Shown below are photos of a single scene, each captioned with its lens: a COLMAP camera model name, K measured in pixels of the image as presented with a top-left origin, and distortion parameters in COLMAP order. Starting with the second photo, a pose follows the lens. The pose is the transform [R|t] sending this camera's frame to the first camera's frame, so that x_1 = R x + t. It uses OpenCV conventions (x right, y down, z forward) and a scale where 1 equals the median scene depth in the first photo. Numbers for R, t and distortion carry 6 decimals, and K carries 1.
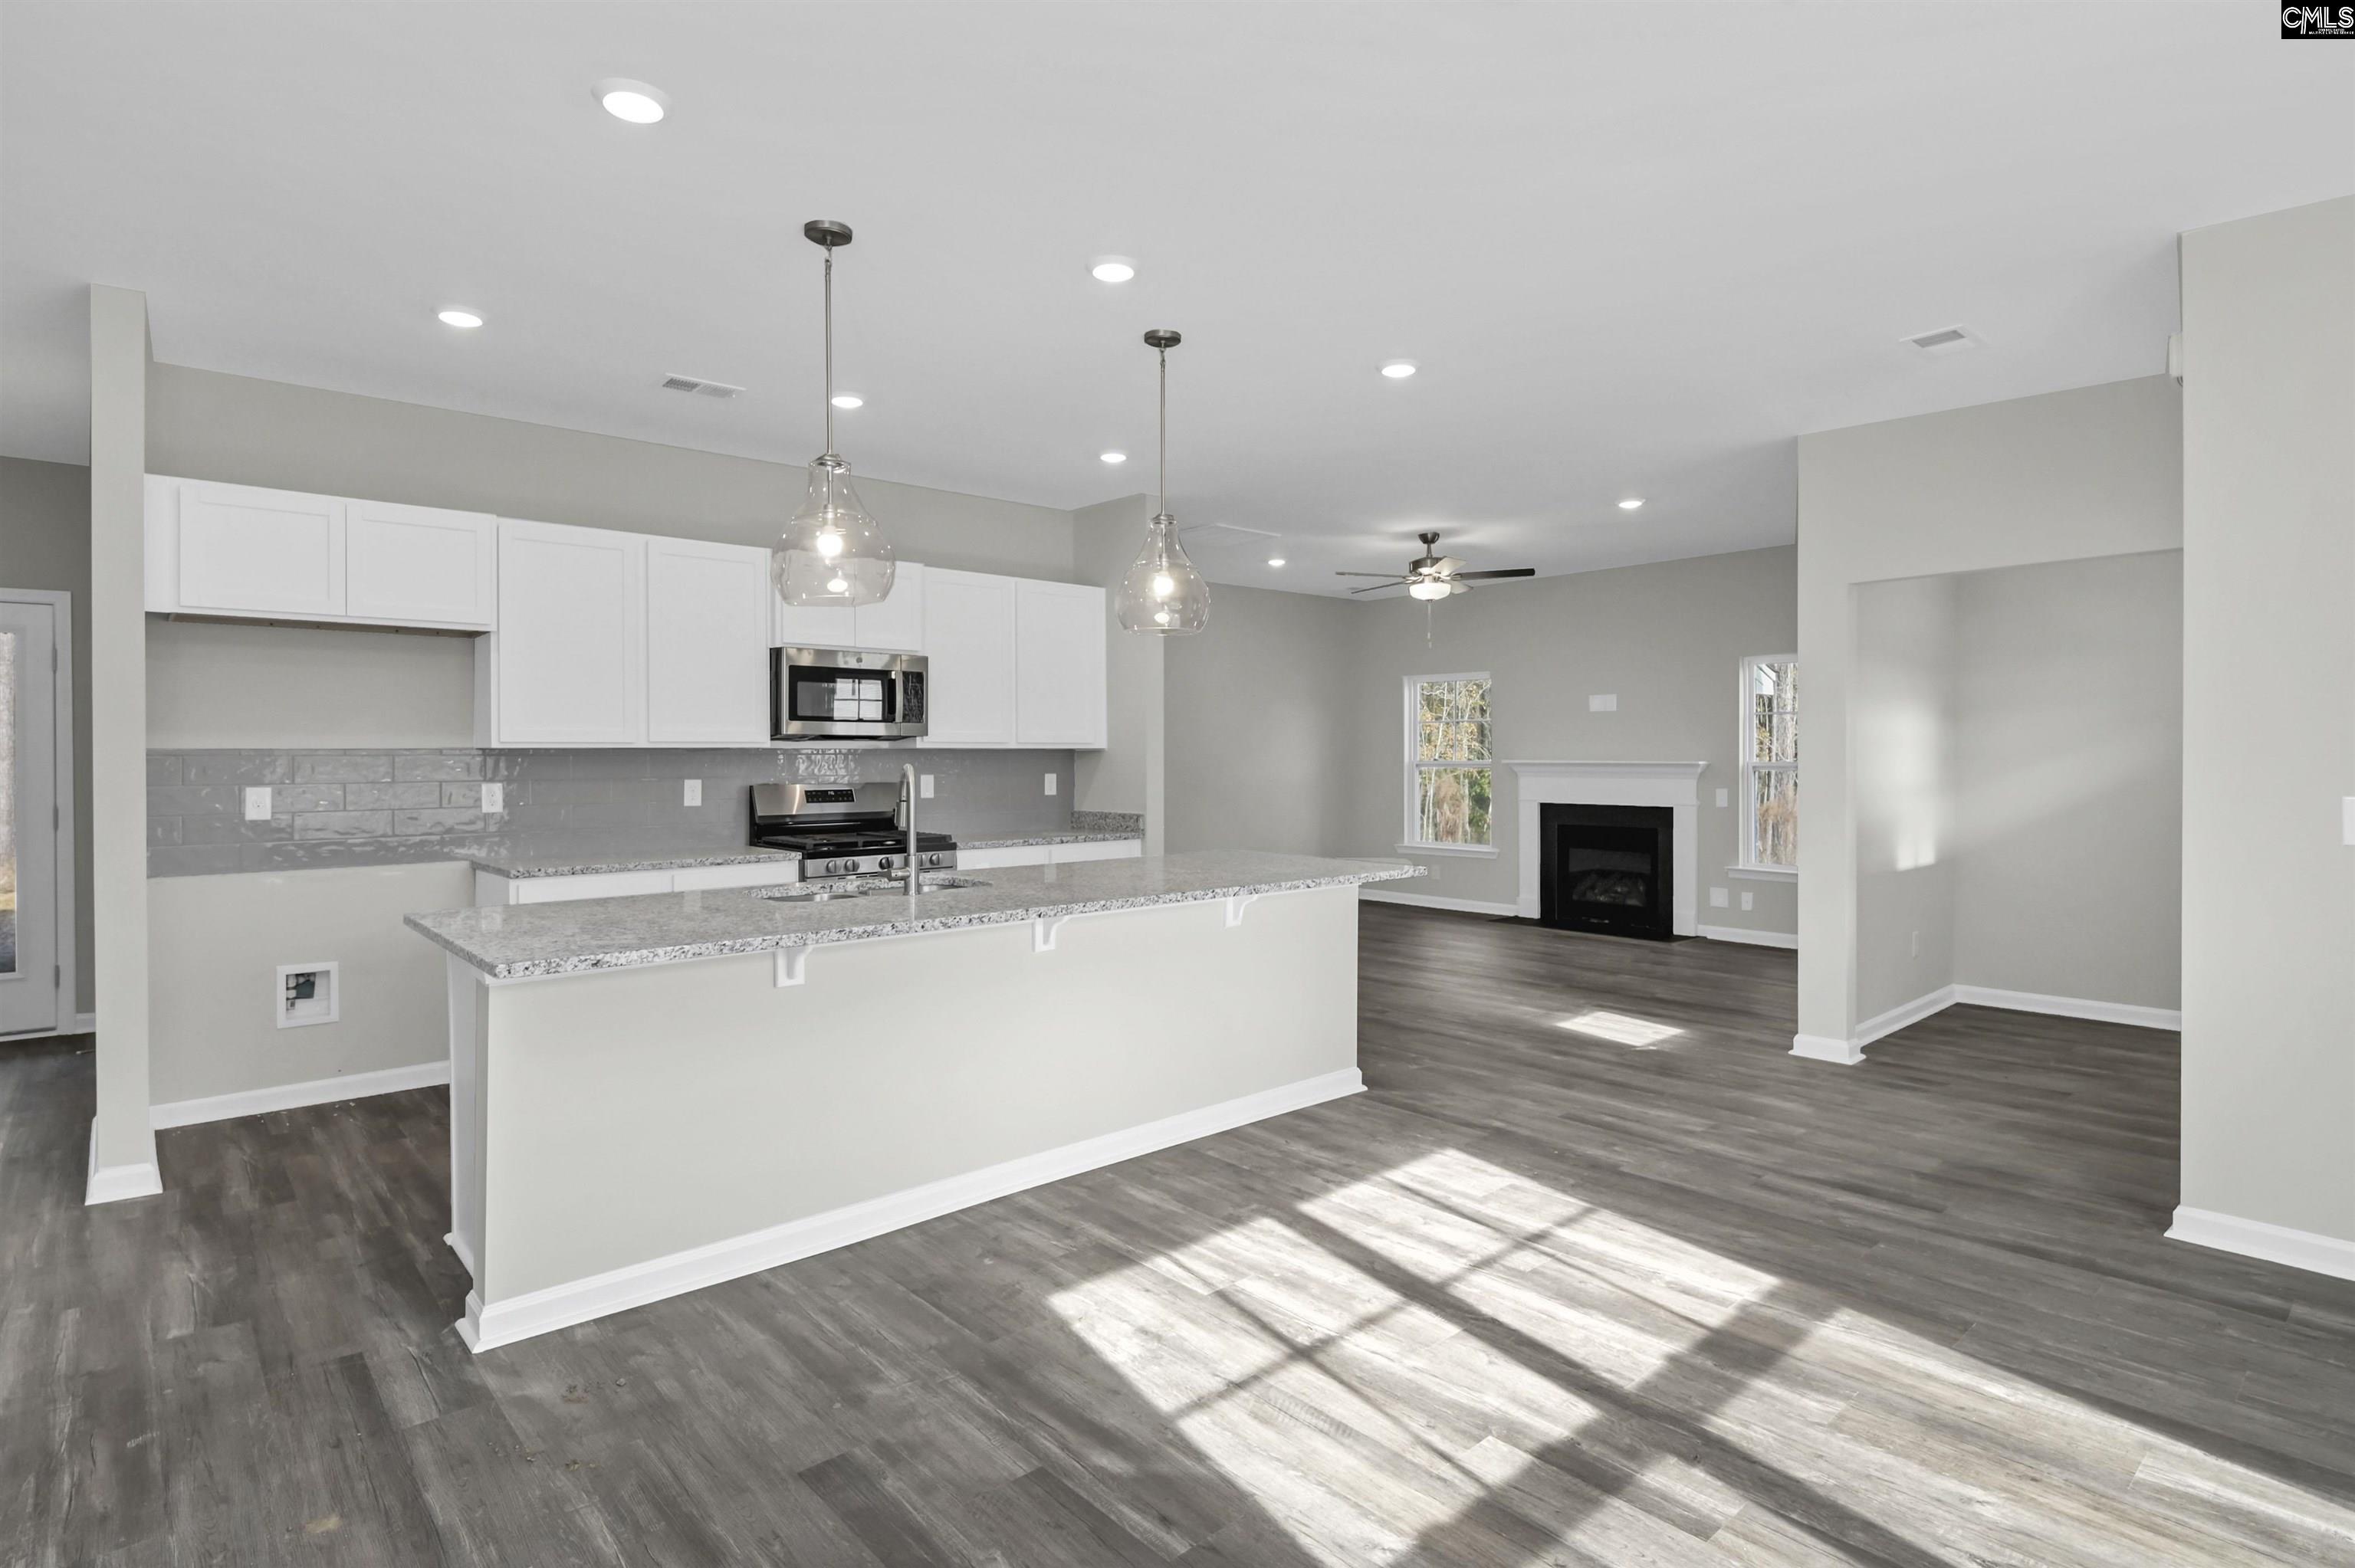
lens RADIAL K [[1204.6, 0, 1210.2], [0, 1204.6, 770.9], [0, 0, 1]] dist [0.000484, -0.007902]
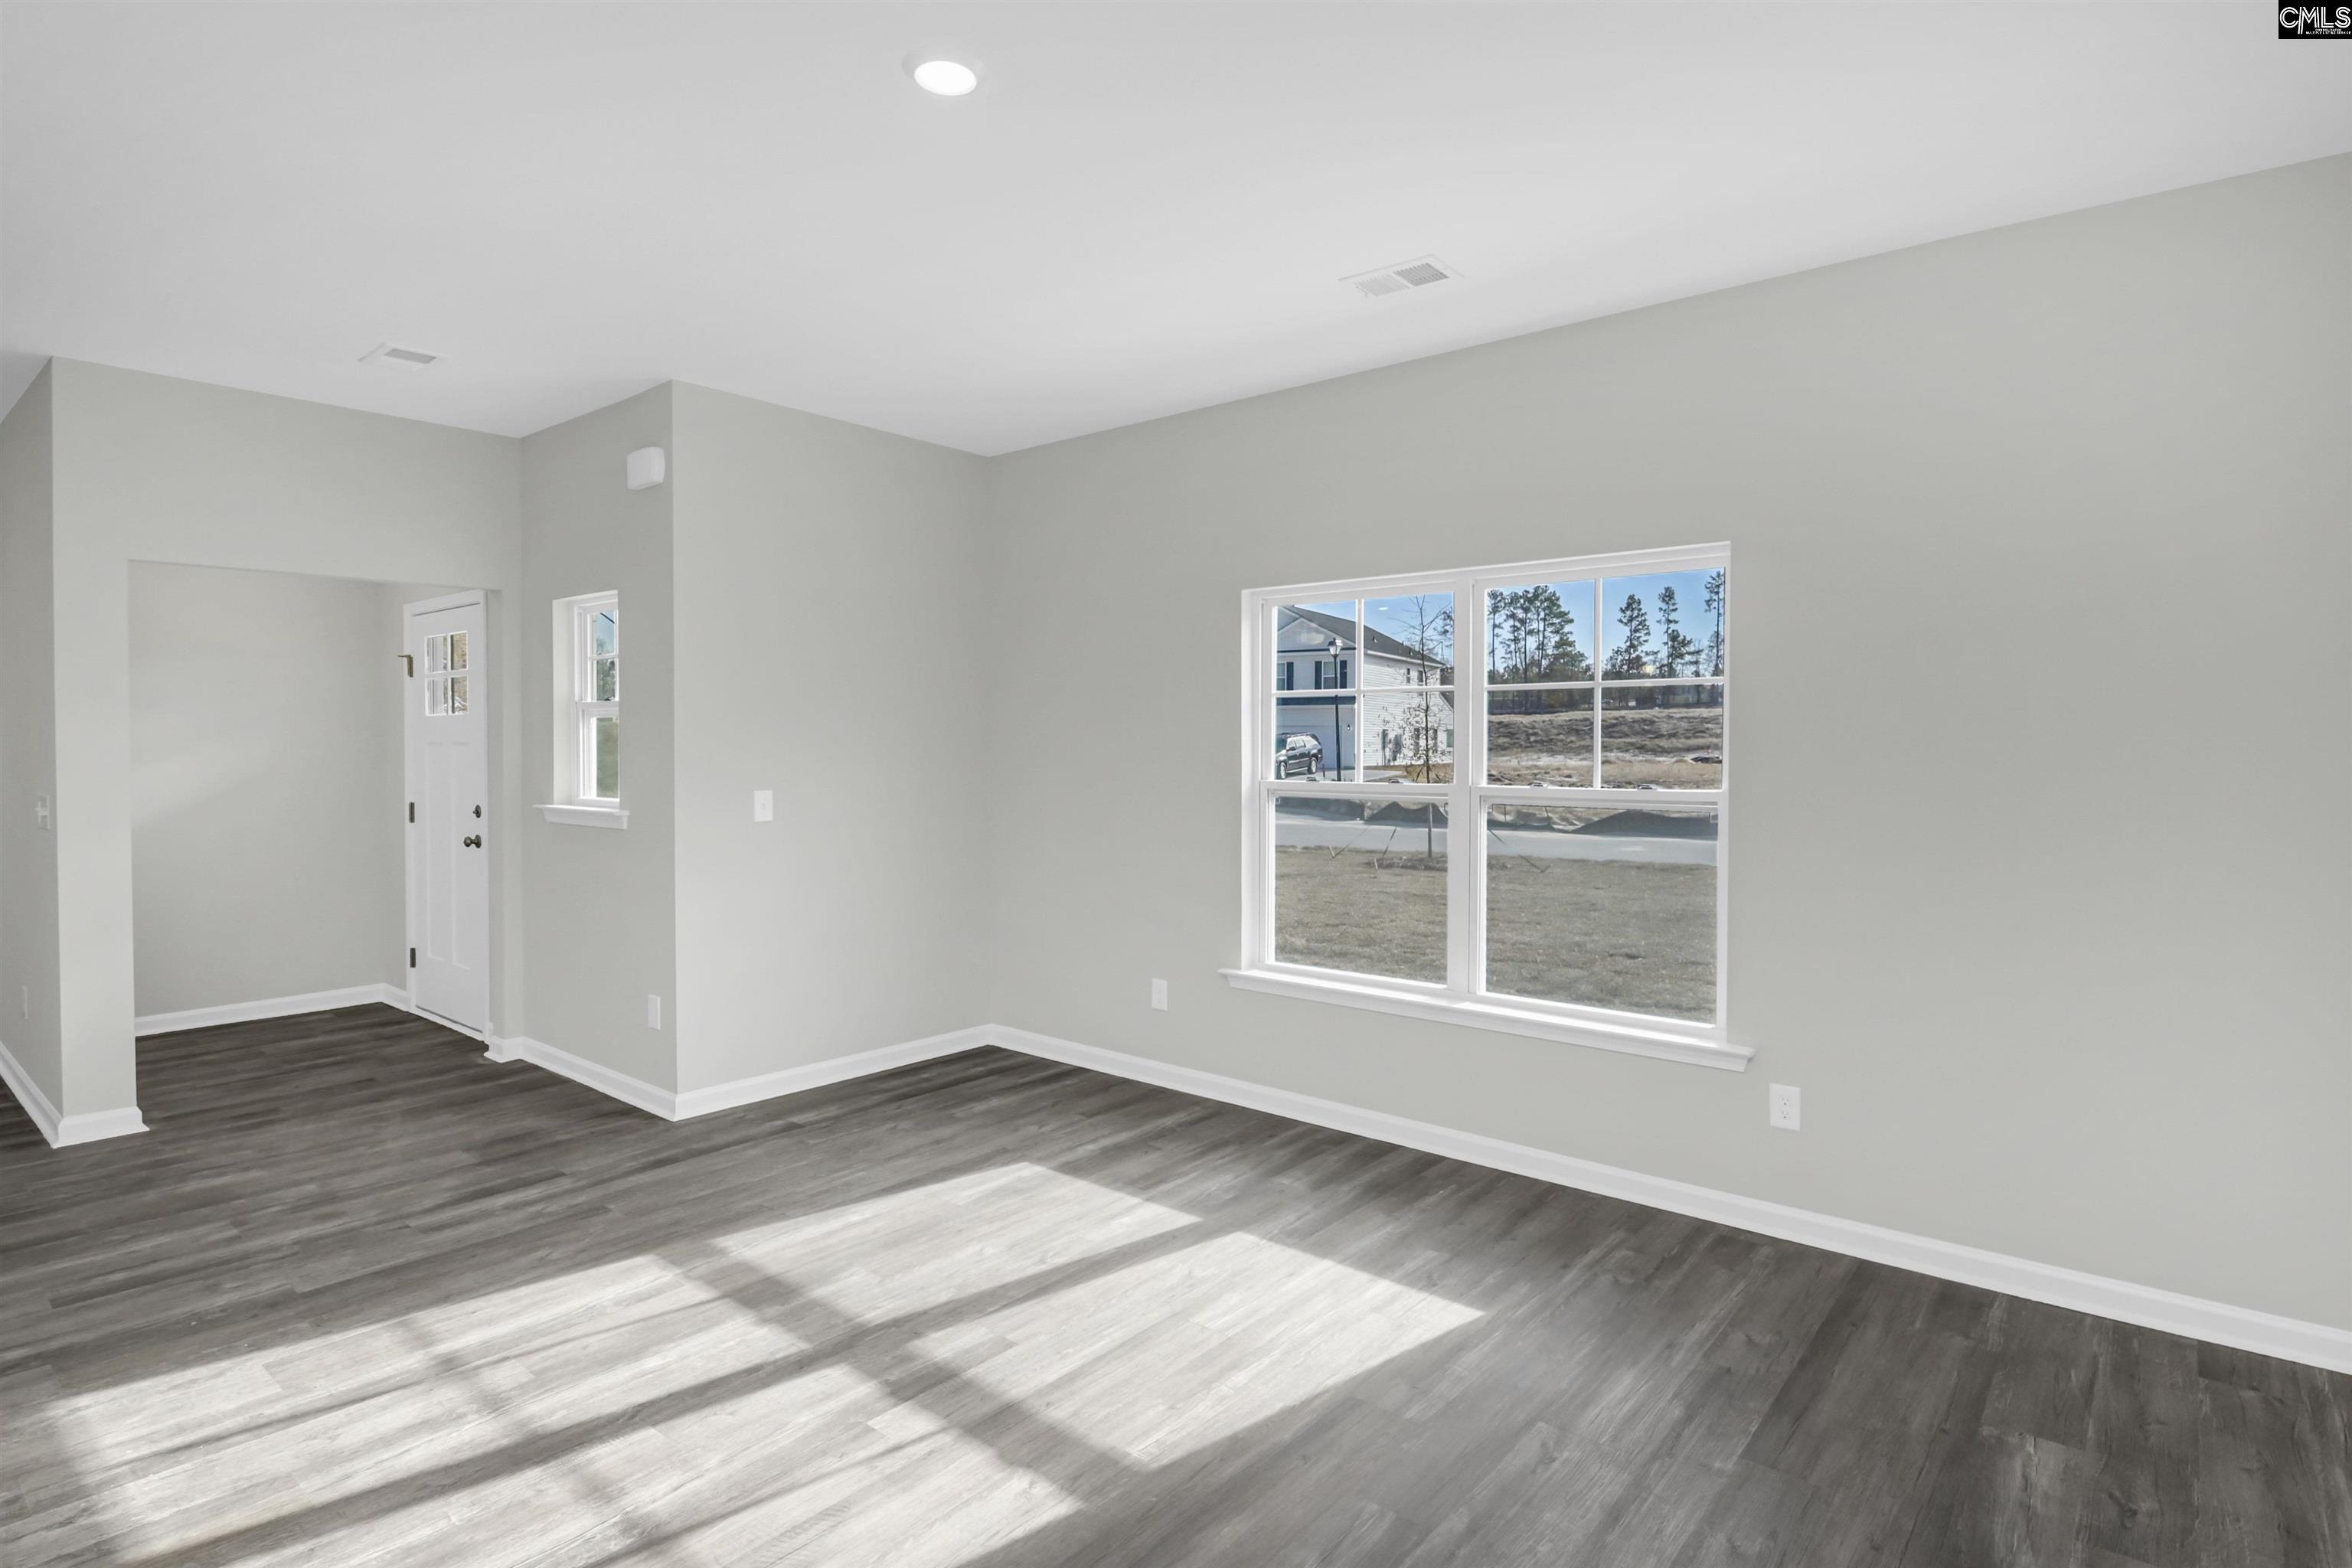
lens RADIAL K [[1185.0, 0, 1168.5], [0, 1185.0, 764.0], [0, 0, 1]] dist [0.002605, -0.006977]
pose [[-0.122693, -0.016507, 0.992307, -0.565501], [0.011249, 0.999774, 0.018022, -0.029919], [-0.992381, 0.013374, -0.122479, 0.584834]]
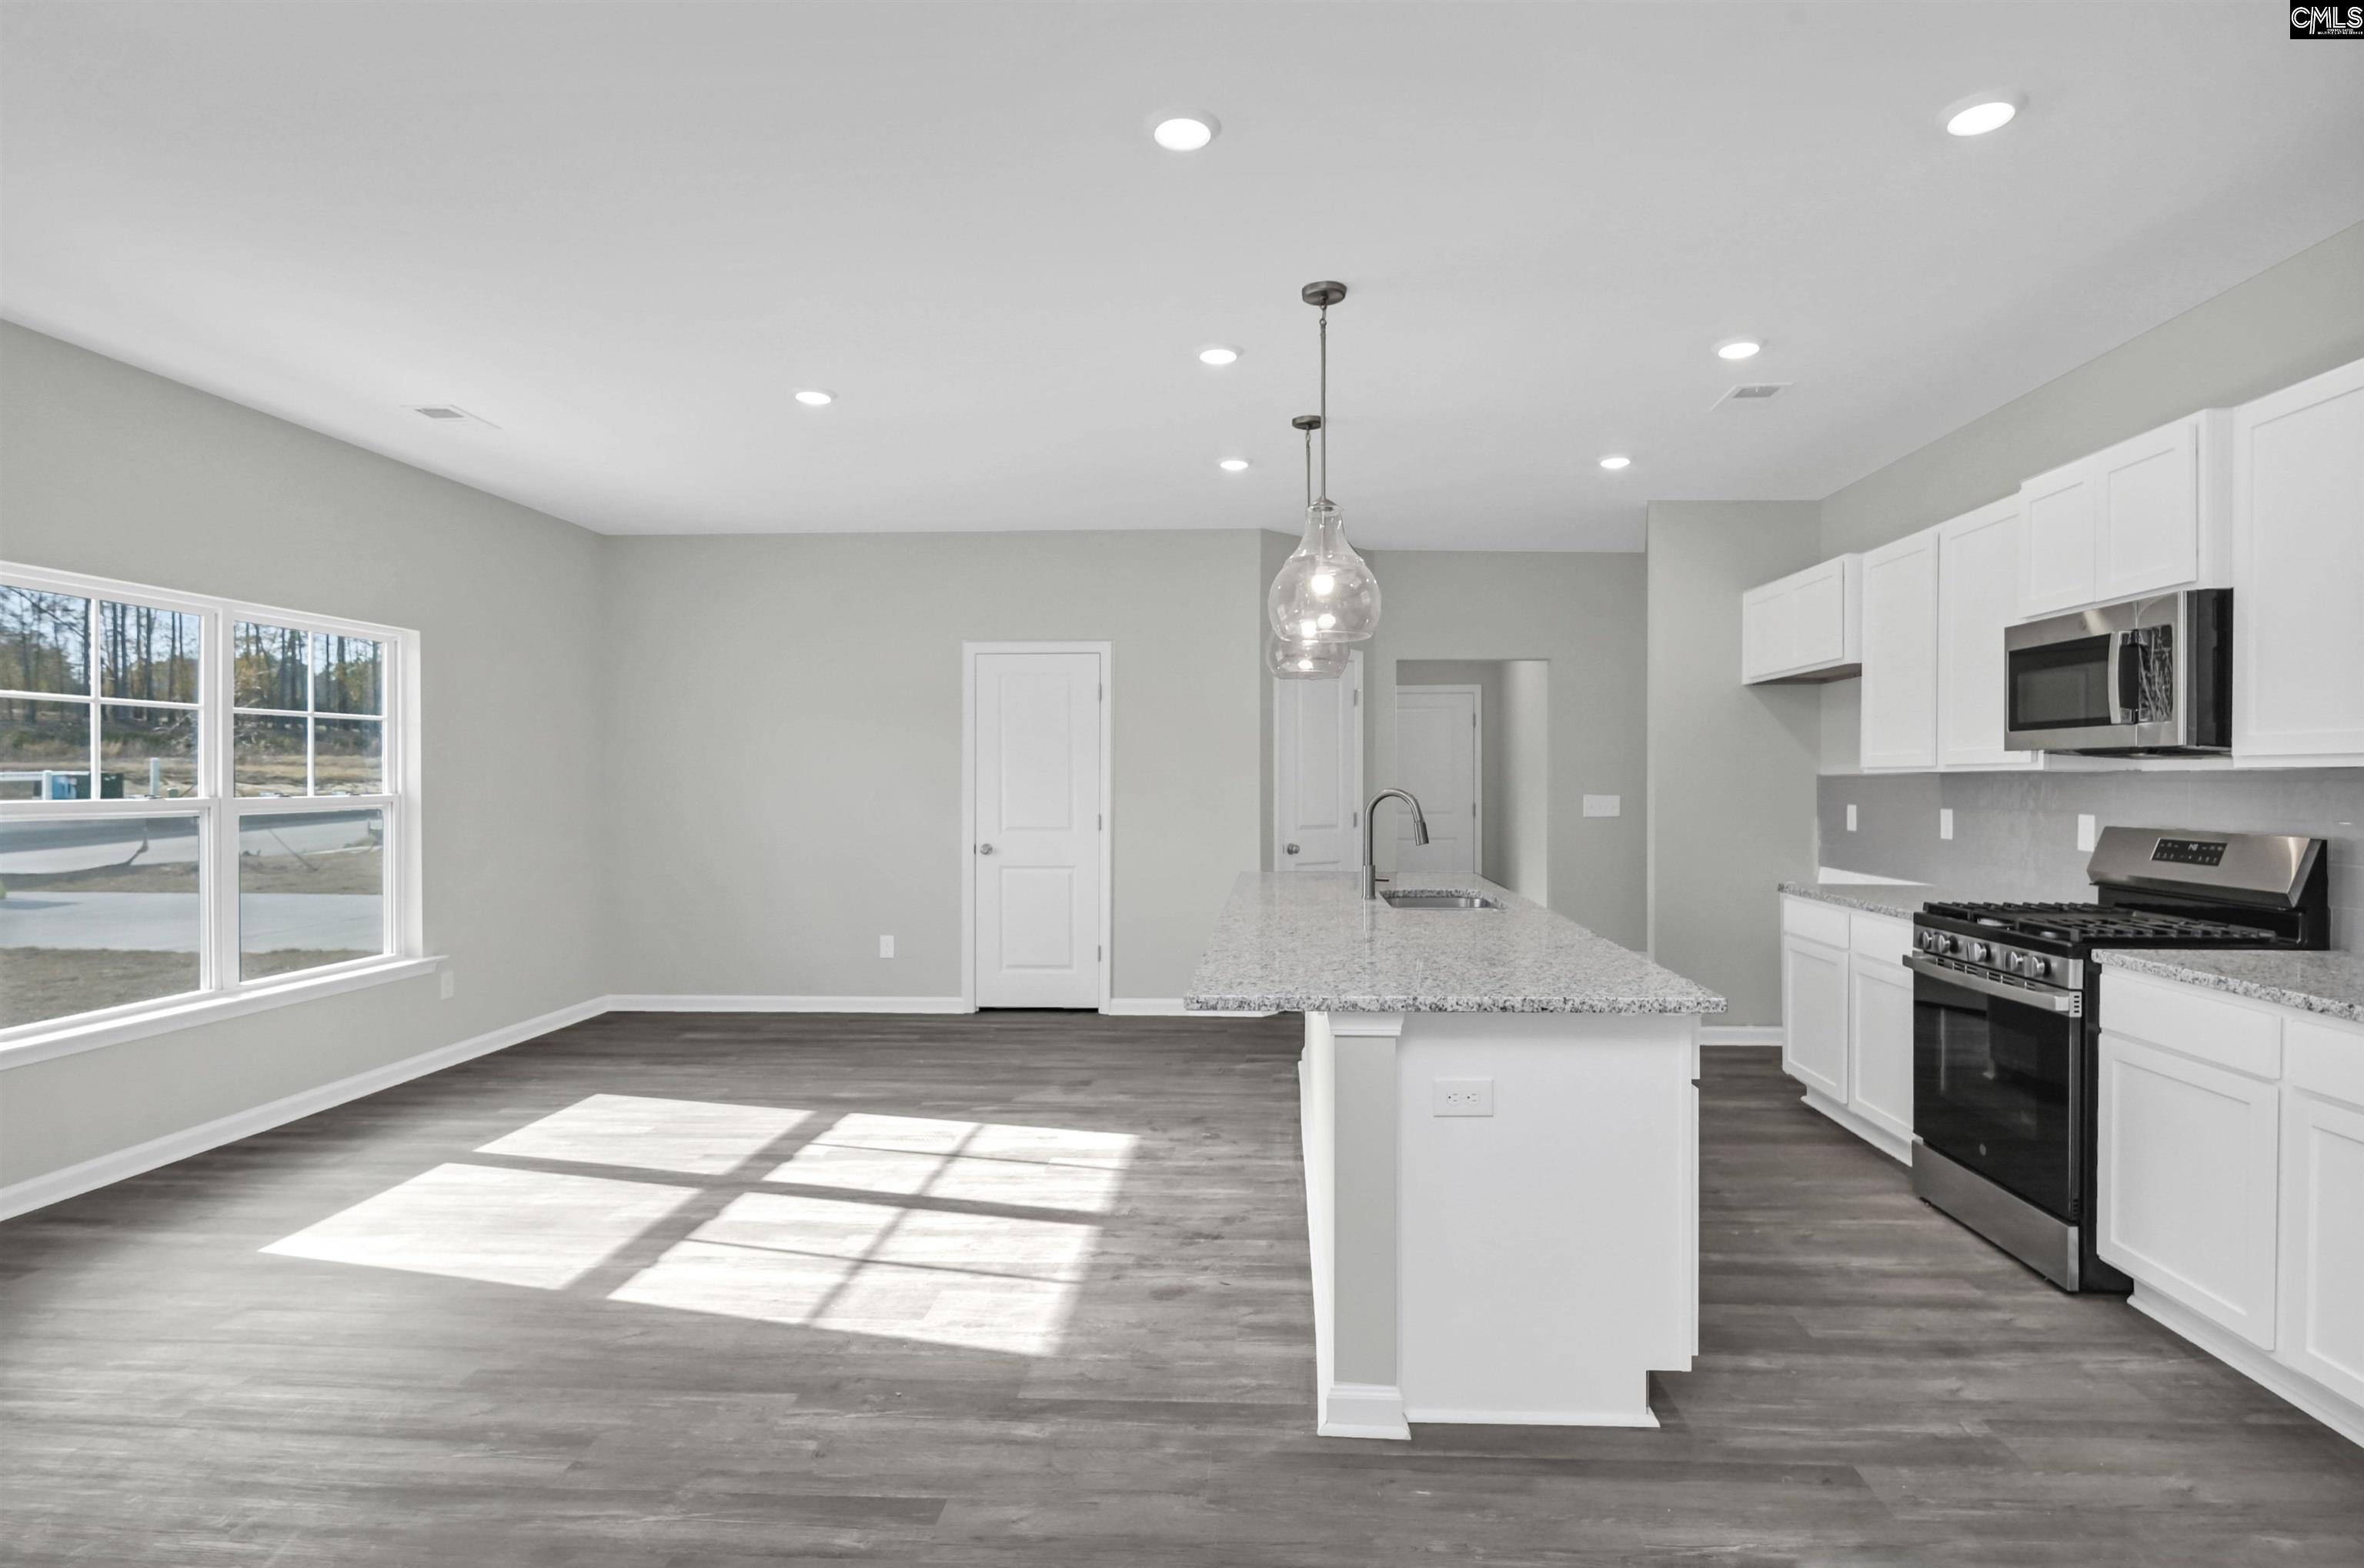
lens RADIAL K [[1184.1, 0, 1227.4], [0, 1184.1, 787.8], [0, 0, 1]] dist [-0.010835, -0.000596]
pose [[-0.720073, 0.004397, -0.693885, 0.699984], [-0.009916, 0.999813, 0.016626, -0.024938], [0.693828, 0.018852, -0.719894, 1.839586]]
